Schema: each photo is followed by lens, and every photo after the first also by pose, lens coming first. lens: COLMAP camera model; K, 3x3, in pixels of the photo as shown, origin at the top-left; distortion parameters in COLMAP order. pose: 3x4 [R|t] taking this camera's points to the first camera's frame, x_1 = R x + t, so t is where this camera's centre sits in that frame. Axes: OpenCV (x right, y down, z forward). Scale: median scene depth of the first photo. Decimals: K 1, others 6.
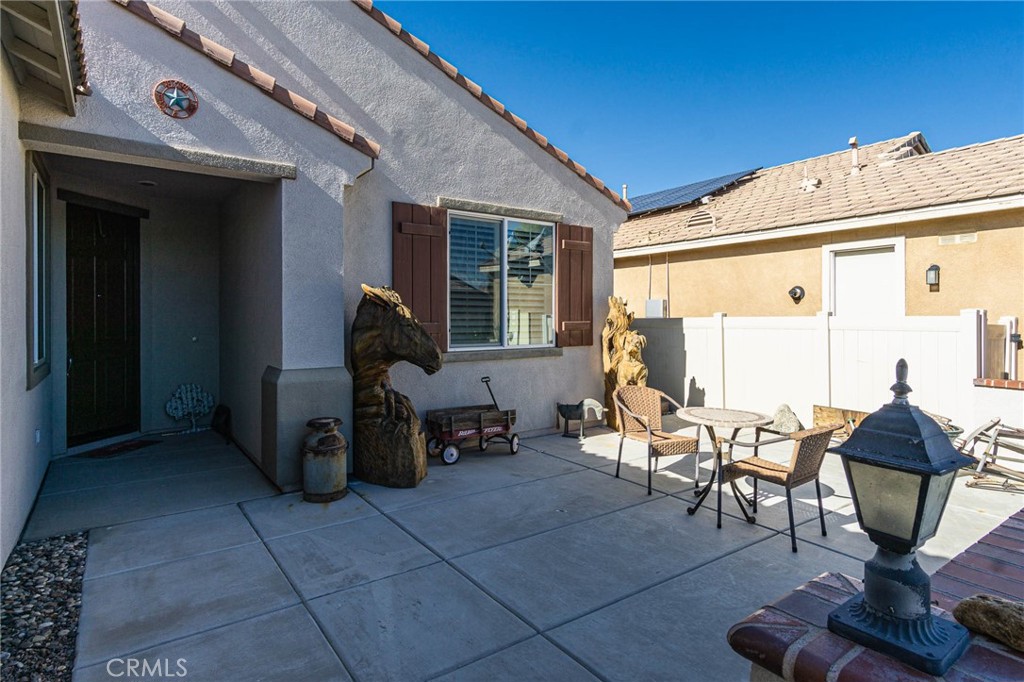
lens RADIAL K [[569.5, 0, 512.2], [0, 569.5, 312.4], [0, 0, 1]] dist [0.002074, 0.000684]
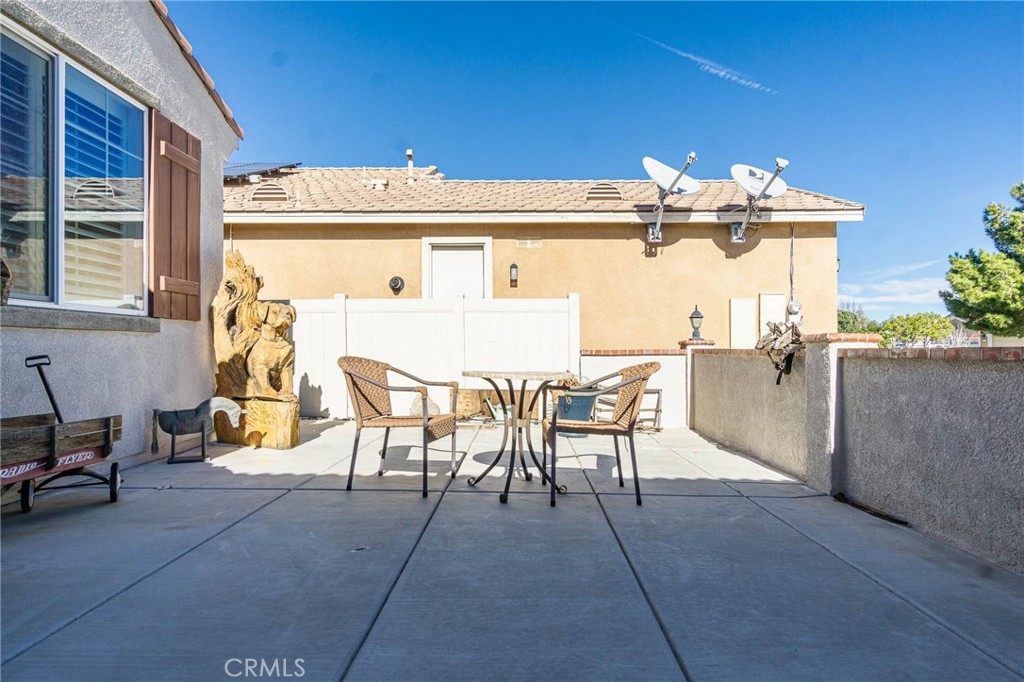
lens RADIAL K [[549.7, 0, 510.7], [0, 549.7, 350.5], [0, 0, 1]] dist [0.002628, 0.001245]
pose [[0.571064, 0.006703, 0.820878, -0.178854], [-0.002199, 0.999976, -0.006636, 0.099012], [-0.820903, 0.001985, 0.571065, 0.362372]]
